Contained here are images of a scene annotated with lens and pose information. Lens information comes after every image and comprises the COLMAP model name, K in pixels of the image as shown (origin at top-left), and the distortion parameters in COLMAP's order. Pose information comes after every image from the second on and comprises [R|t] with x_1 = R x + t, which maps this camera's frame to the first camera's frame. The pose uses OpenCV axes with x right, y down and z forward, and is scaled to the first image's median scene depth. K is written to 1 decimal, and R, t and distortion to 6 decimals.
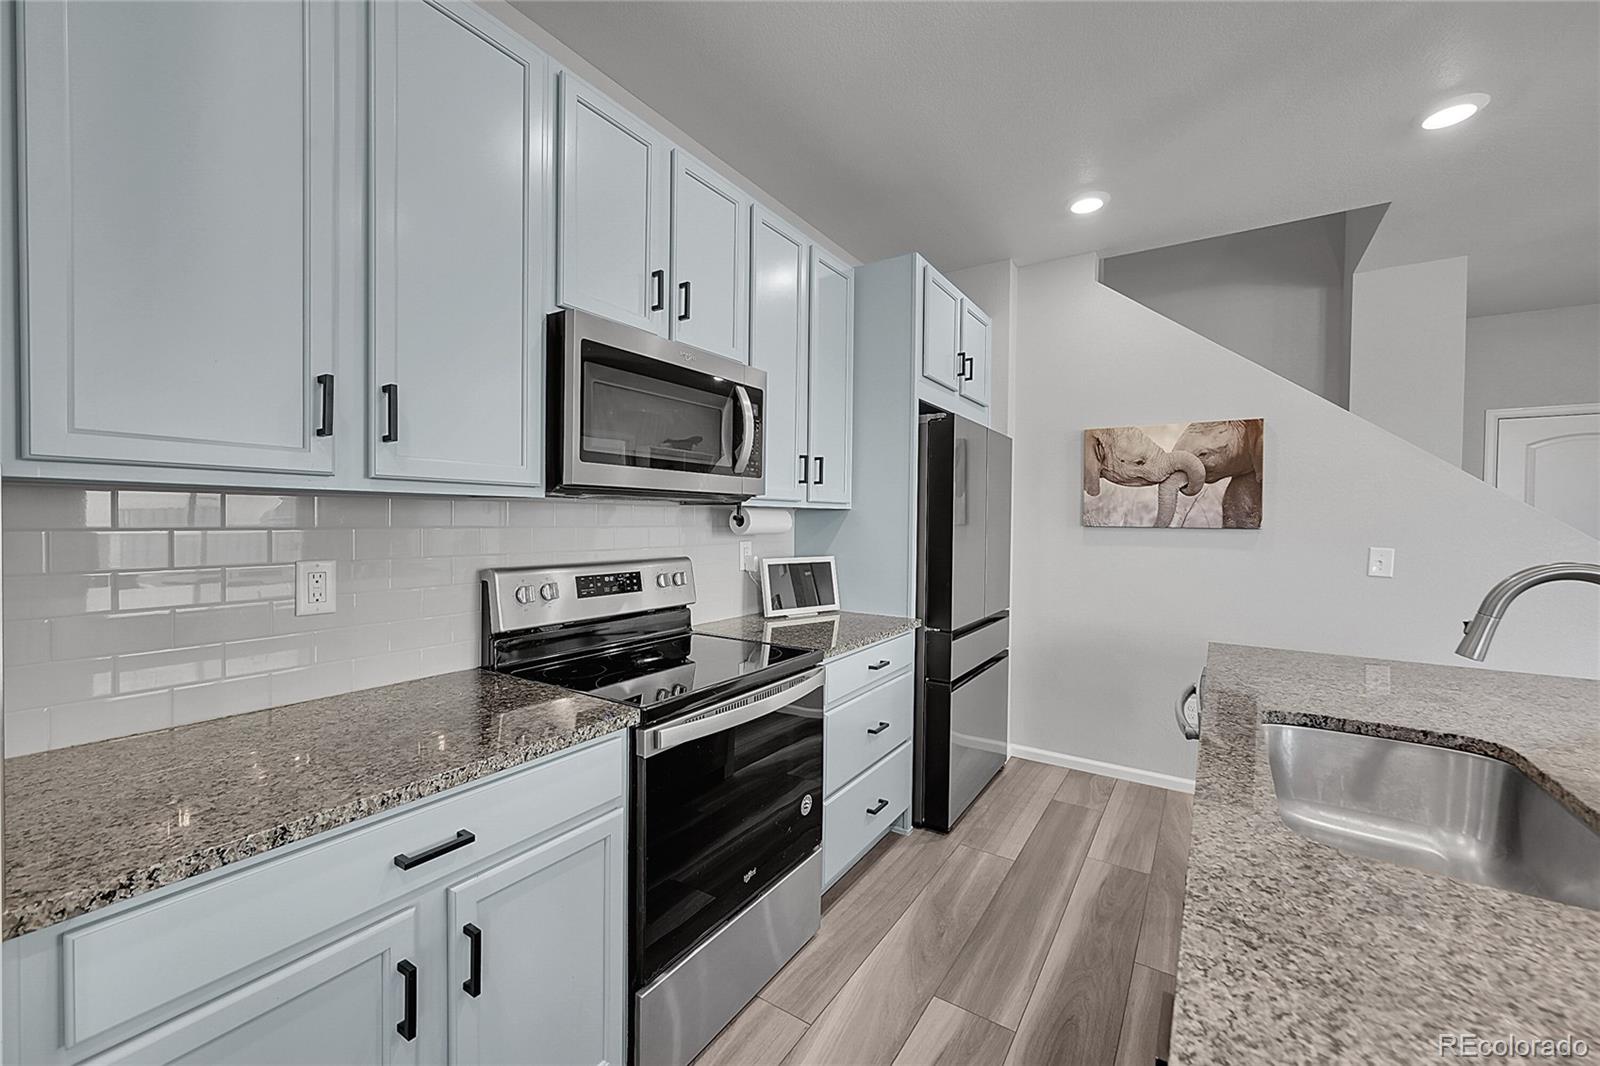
lens RADIAL K [[630.0, 0, 799.4], [0, 630.0, 531.0], [0, 0, 1]] dist [-0.001546, 0.000104]
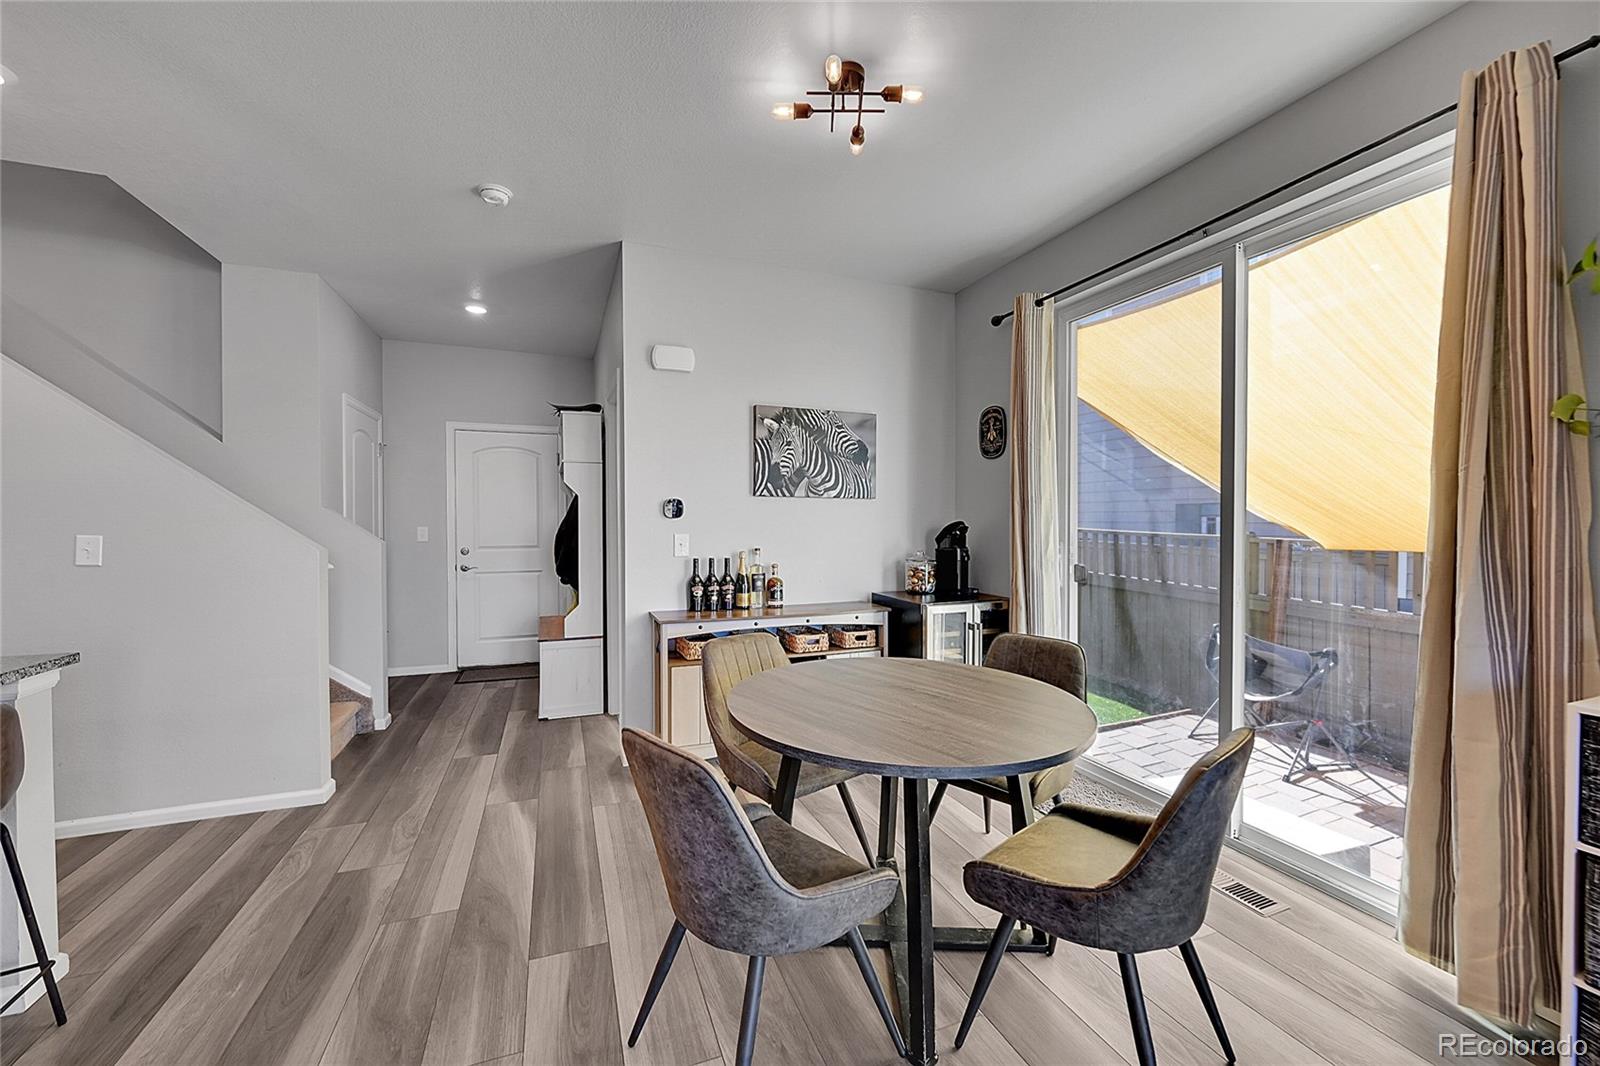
lens RADIAL K [[630.0, 0, 799.4], [0, 630.0, 531.0], [0, 0, 1]] dist [-0.001546, 0.000104]
pose [[0.574786, -0.021806, 0.818013, 0.709381], [0.018877, 0.999732, 0.013386, 0.026312], [-0.818086, 0.007747, 0.575044, -0.392998]]
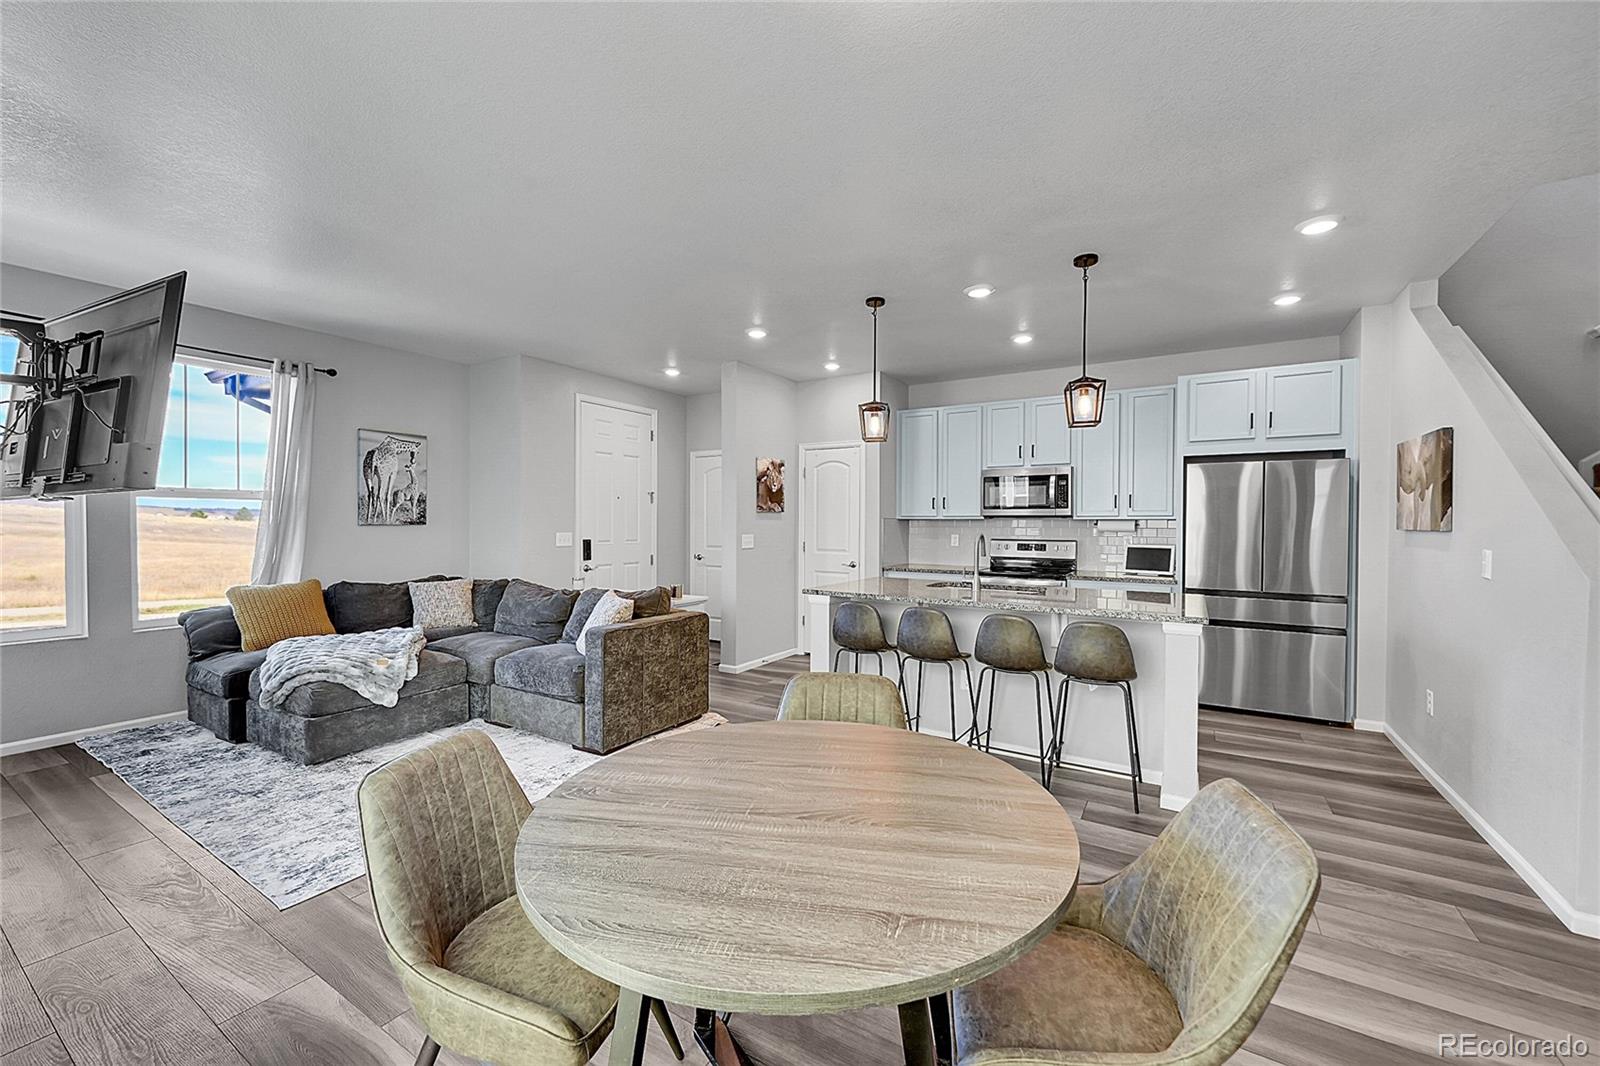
lens RADIAL K [[630.0, 0, 799.4], [0, 630.0, 531.0], [0, 0, 1]] dist [-0.001546, 0.000104]
pose [[0.035322, 0.003261, -0.999371, 1.749242], [-0.023424, 0.999723, 0.002434, 0.019154], [0.999101, 0.023323, 0.035389, -0.121292]]
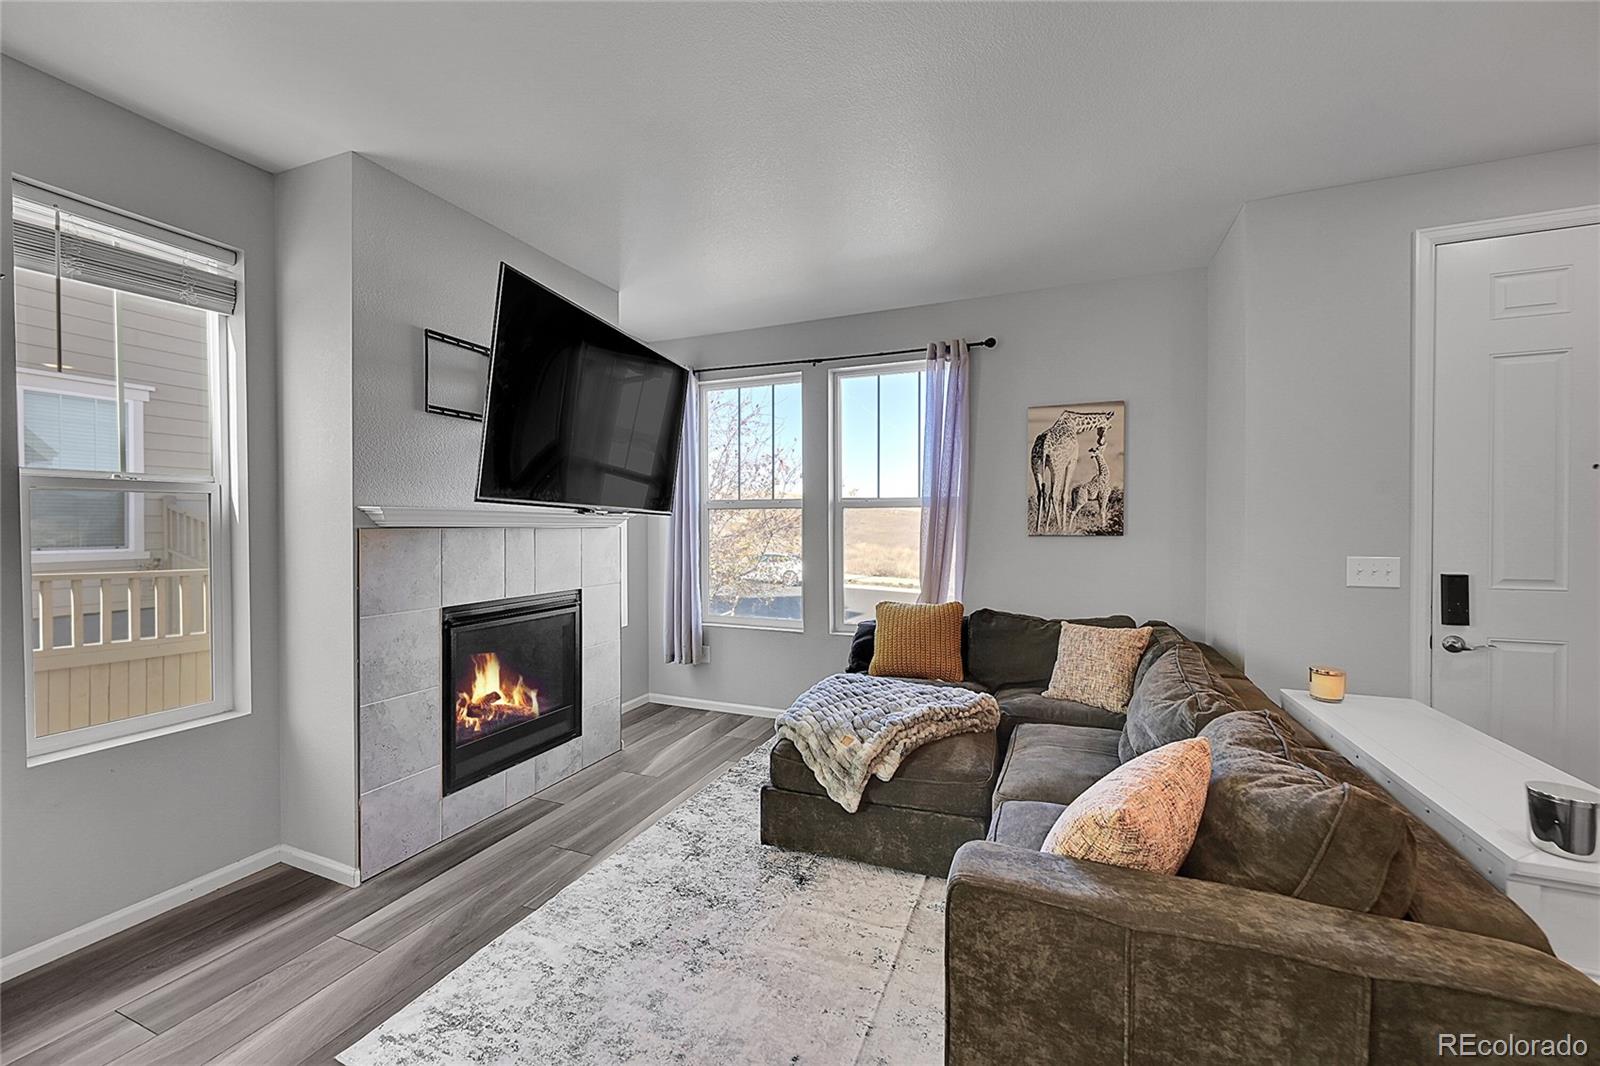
lens RADIAL K [[630.0, 0, 799.4], [0, 630.0, 531.0], [0, 0, 1]] dist [-0.001546, 0.000104]
pose [[-0.980288, -0.006936, -0.197454, 0.709706], [-0.012213, 0.999600, 0.025519, -0.001659], [0.197198, 0.027427, -0.979980, -0.085896]]
